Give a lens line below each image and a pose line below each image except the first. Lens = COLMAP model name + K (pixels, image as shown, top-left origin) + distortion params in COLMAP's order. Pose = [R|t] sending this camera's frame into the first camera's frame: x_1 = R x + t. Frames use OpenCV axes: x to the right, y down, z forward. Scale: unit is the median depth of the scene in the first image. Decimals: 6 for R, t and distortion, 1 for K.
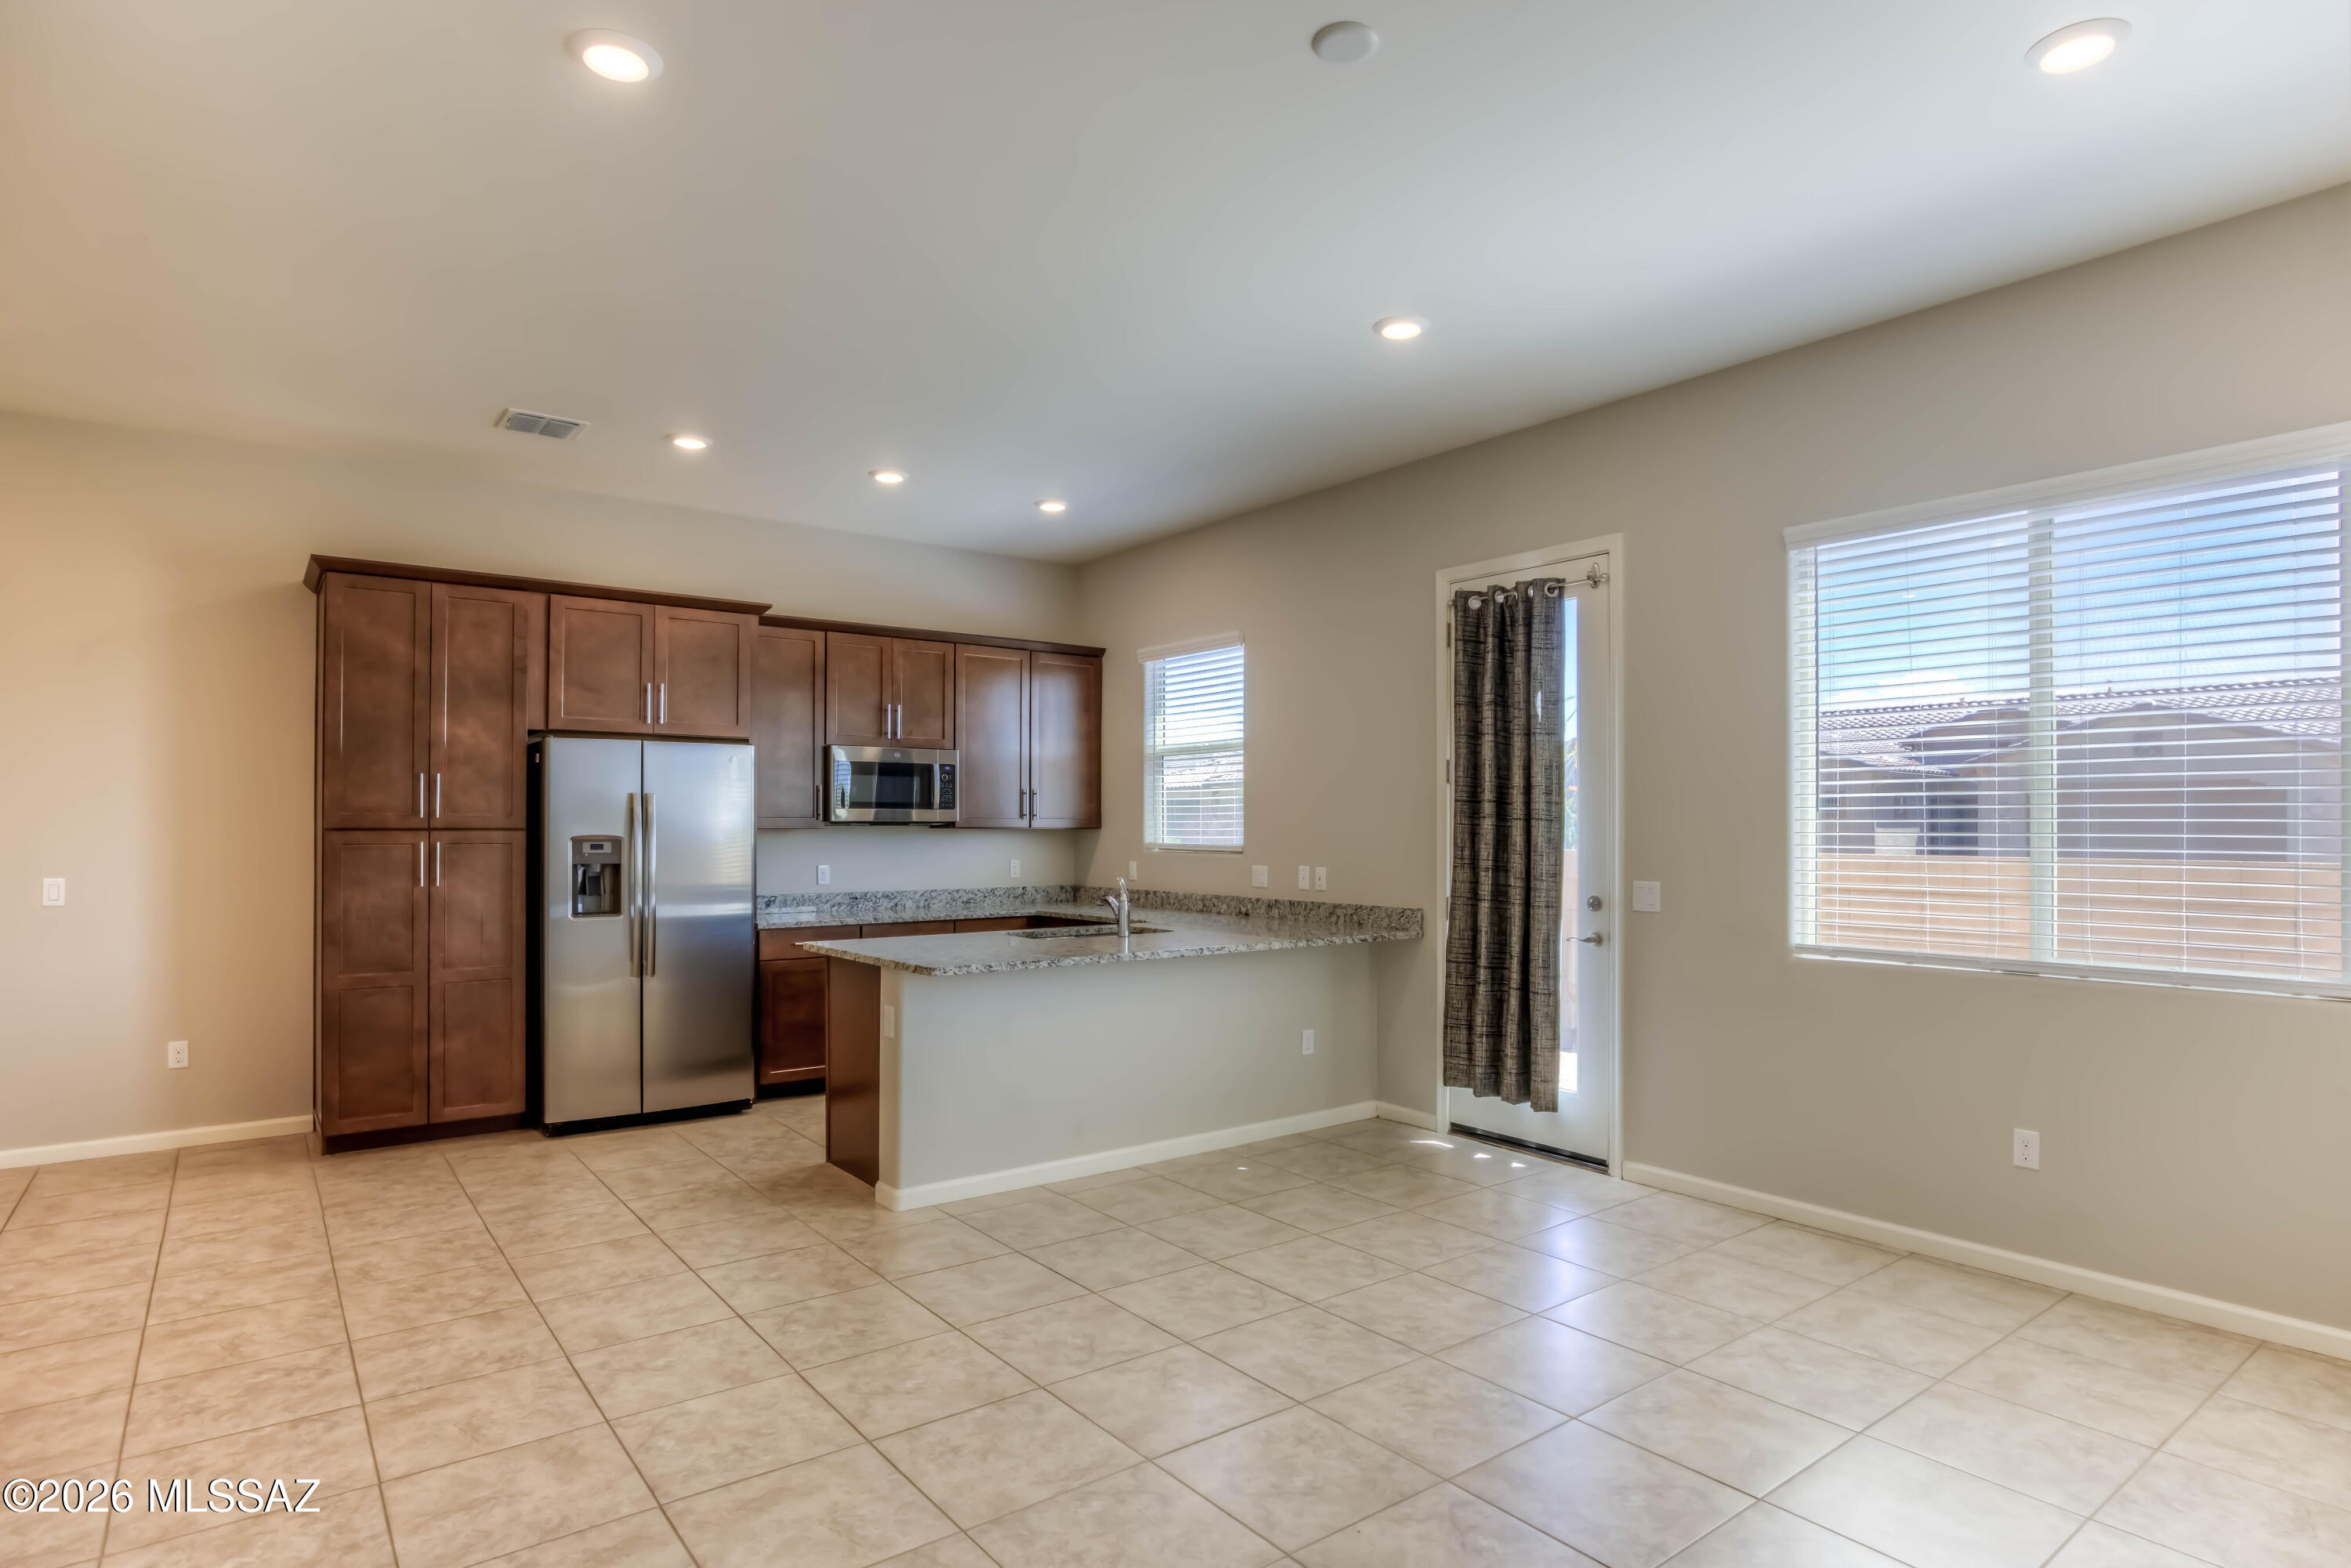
lens RADIAL K [[1238.3, 0, 1177.9], [0, 1238.3, 802.3], [0, 0, 1]] dist [-0.024877, 0.000410]
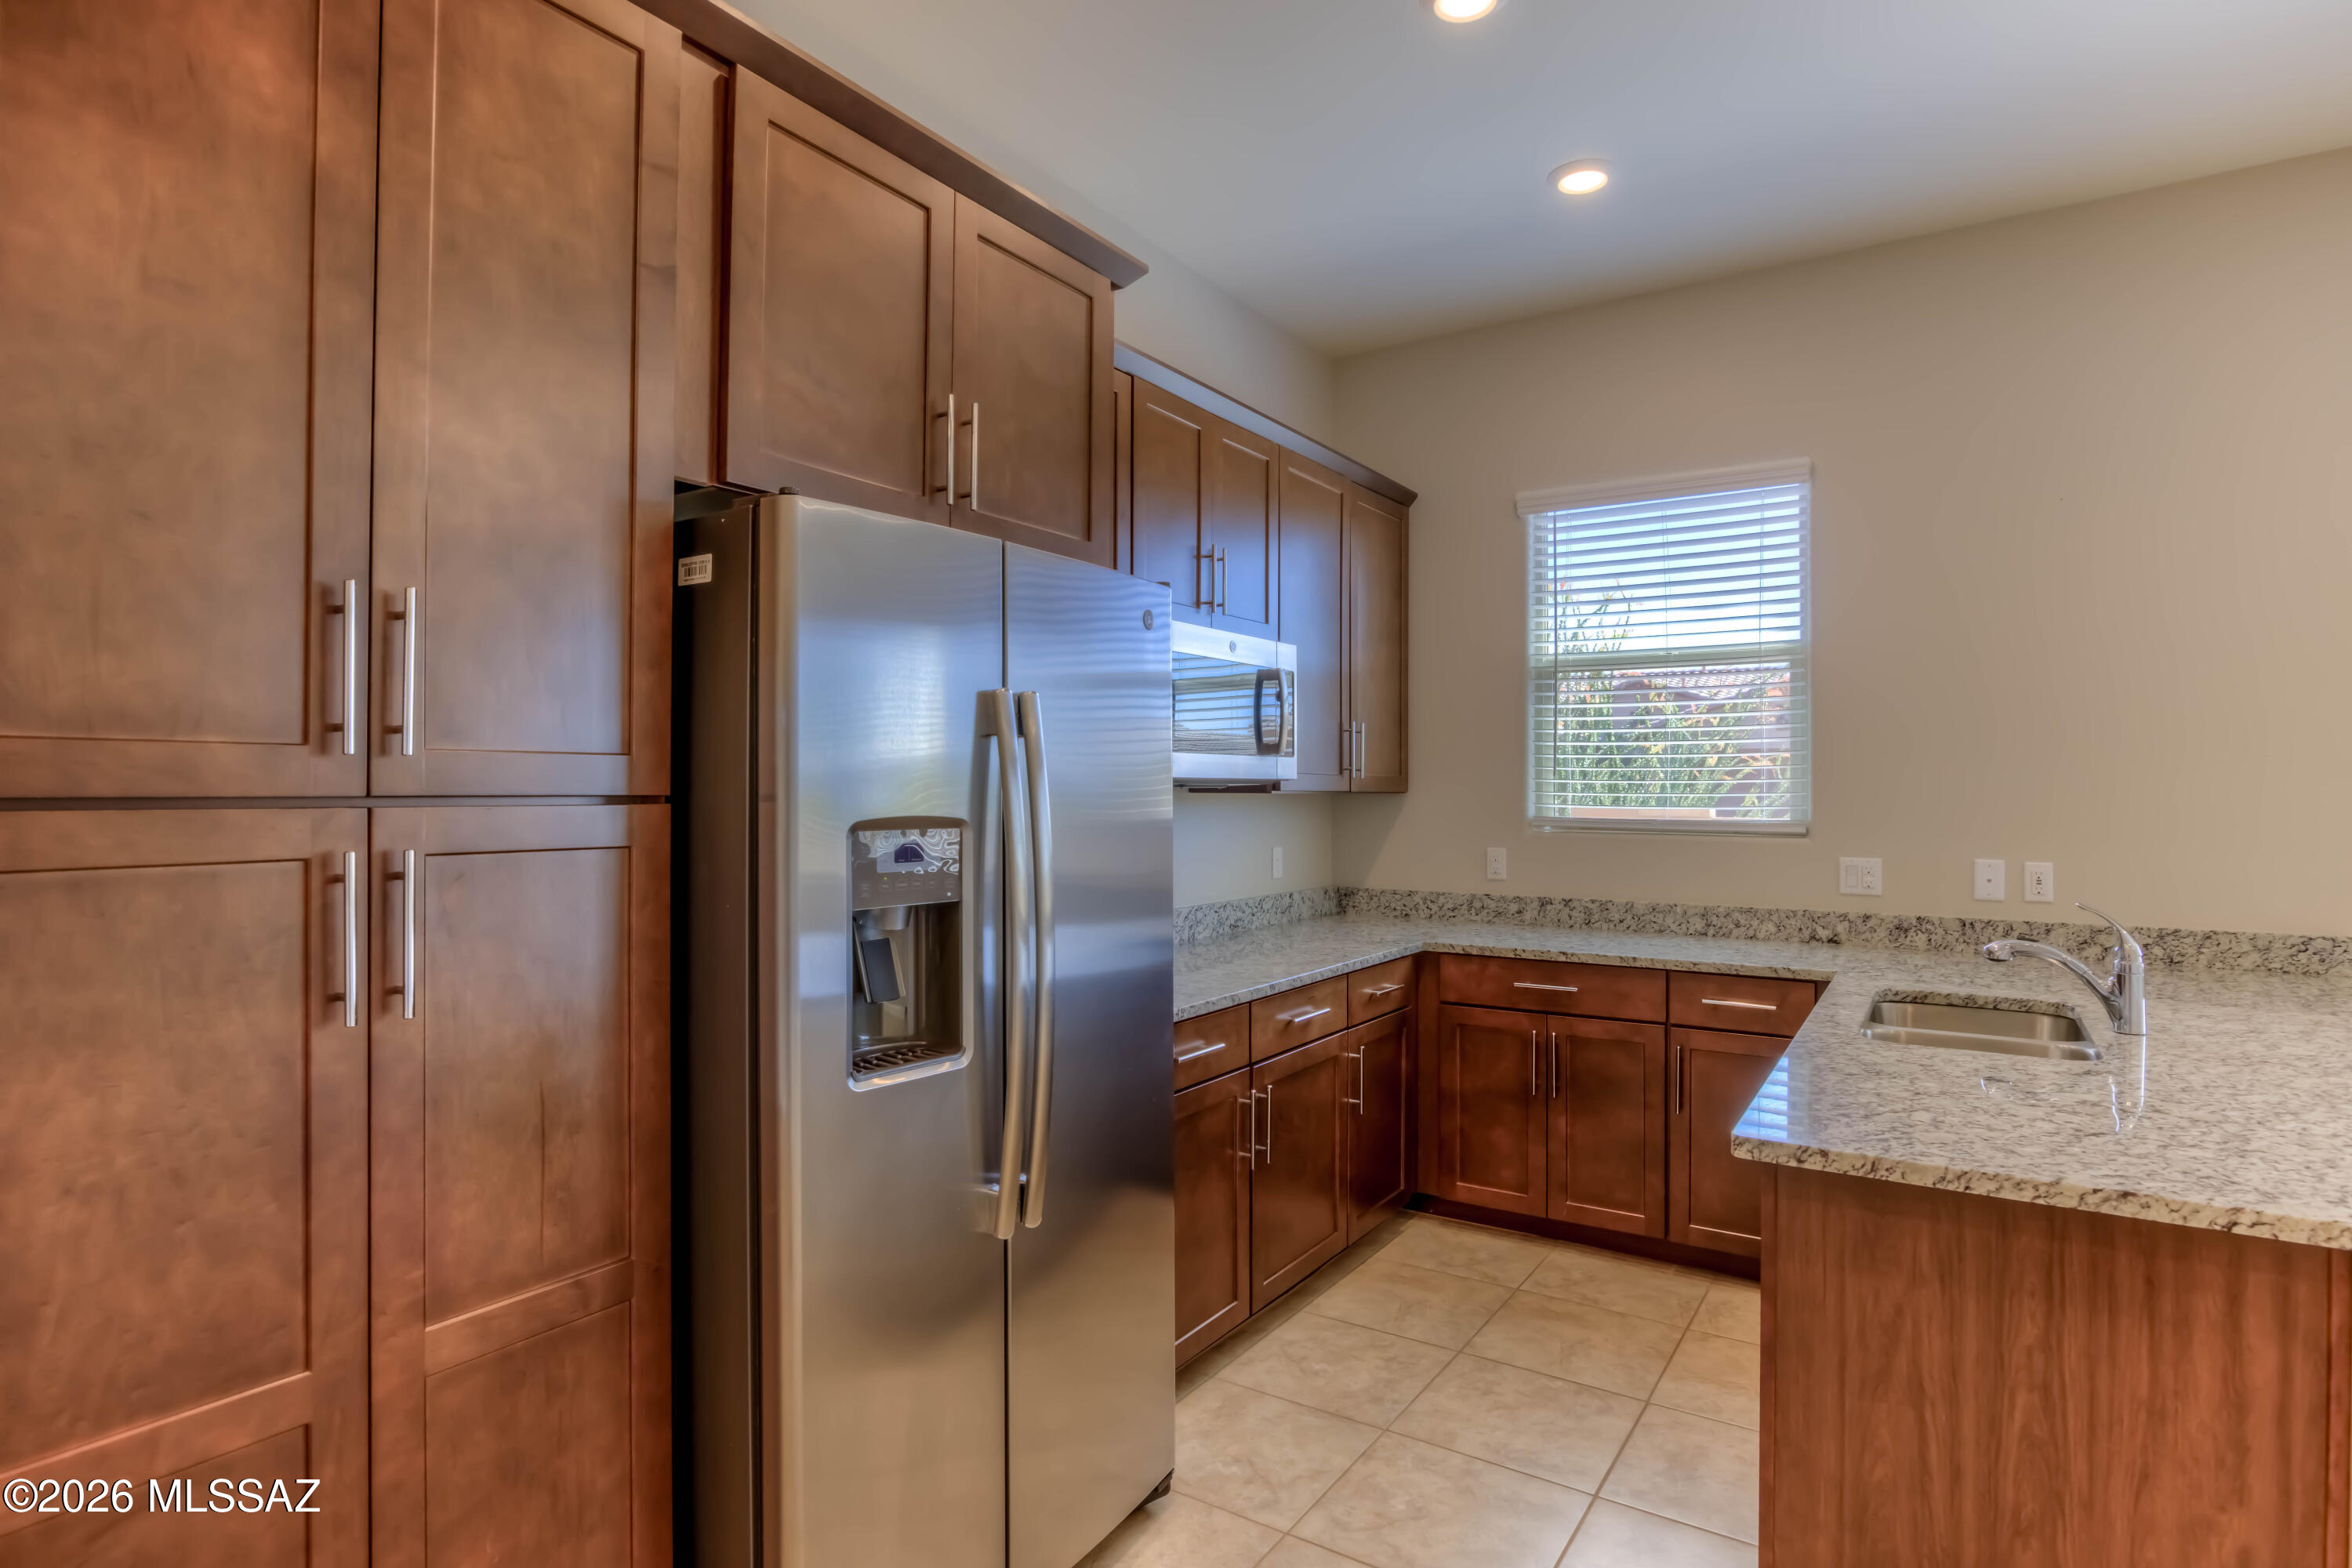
lens RADIAL K [[1238.8, 0, 1191.2], [0, 1238.8, 771.8], [0, 0, 1]] dist [-0.024877, 0.000410]
pose [[0.944071, 0.006962, 0.329668, -0.416332], [-0.009910, 0.999925, 0.007263, 0.009141], [-0.329592, -0.010124, 0.944069, 0.546418]]
